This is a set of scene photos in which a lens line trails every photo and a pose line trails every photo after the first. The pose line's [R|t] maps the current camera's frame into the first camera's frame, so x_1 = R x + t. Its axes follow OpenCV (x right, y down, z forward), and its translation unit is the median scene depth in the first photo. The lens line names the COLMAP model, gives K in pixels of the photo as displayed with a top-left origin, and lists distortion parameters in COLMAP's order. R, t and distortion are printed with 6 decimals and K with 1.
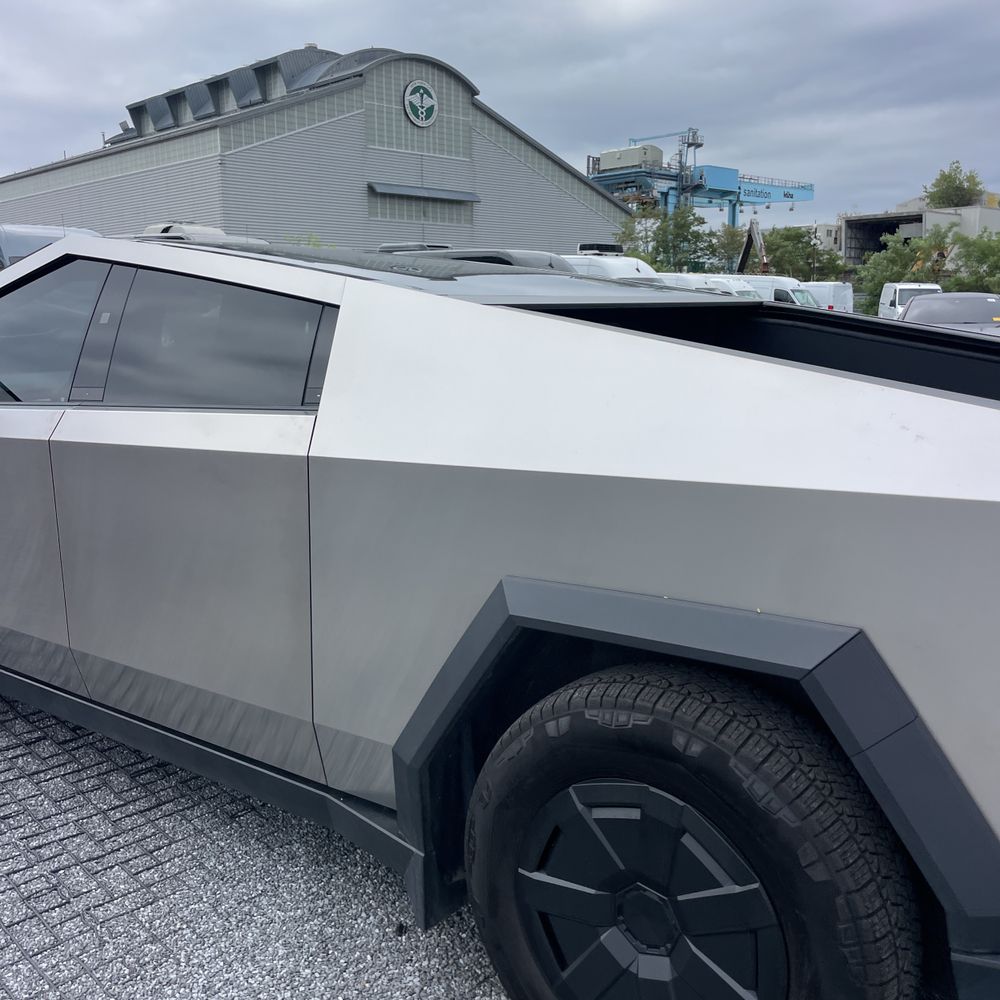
lens RADIAL K [[1018.1, 0, 491.6], [0, 1018.1, 501.1], [0, 0, 1]] dist [0.035729, 0.000000]
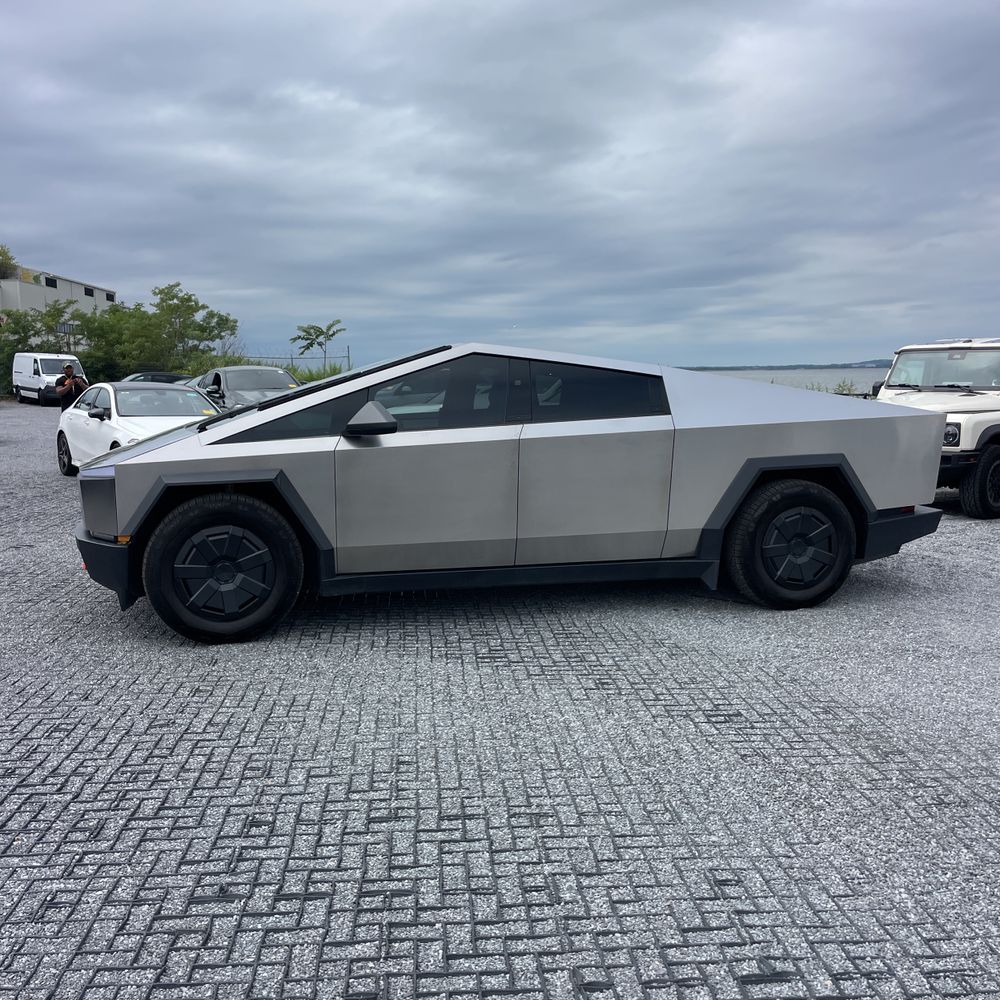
lens RADIAL K [[1018.1, 0, 496.0], [0, 1018.1, 496.4], [0, 0, 1]] dist [0.035729, 0.000000]
pose [[0.629118, -0.093993, 0.771606, -3.127386], [0.147234, 0.989102, 0.000443, 0.076424], [-0.763238, 0.113328, 0.636101, -0.453871]]
